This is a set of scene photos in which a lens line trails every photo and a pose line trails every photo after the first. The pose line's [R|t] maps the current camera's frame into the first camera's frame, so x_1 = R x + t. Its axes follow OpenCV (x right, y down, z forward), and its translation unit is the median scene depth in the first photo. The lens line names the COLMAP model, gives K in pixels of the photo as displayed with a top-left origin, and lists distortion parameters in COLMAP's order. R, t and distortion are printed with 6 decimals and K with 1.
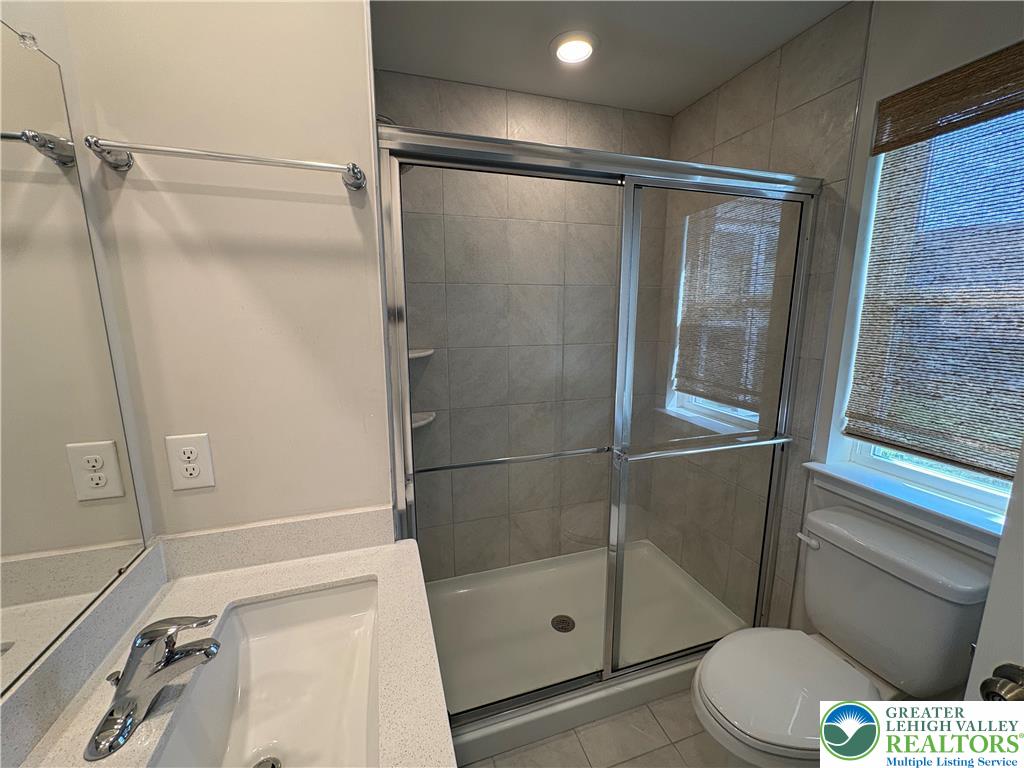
lens RADIAL K [[409.3, 0, 509.9], [0, 409.3, 382.7], [0, 0, 1]] dist [-0.001553, 0.000524]
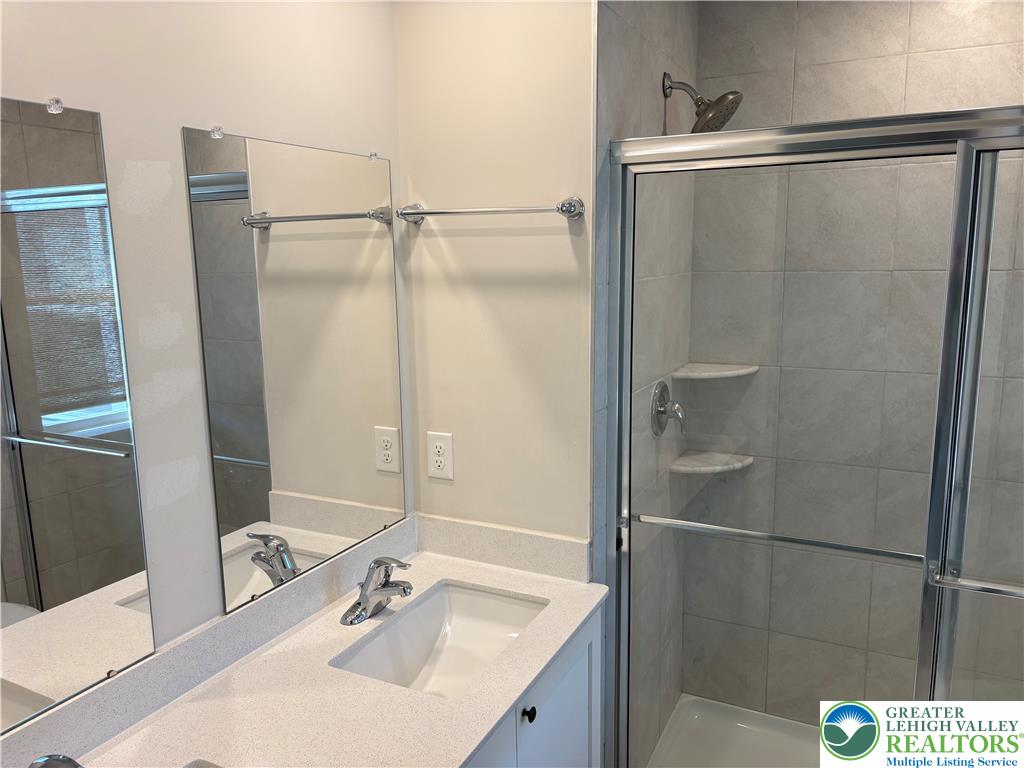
lens RADIAL K [[774.5, 0, 510.6], [0, 774.5, 385.0], [0, 0, 1]] dist [0.073307, -0.002480]
pose [[0.715507, 0.112028, -0.689564, 0.936912], [-0.110690, 0.992770, 0.046434, -0.143676], [0.689780, 0.043104, 0.722734, -0.515095]]
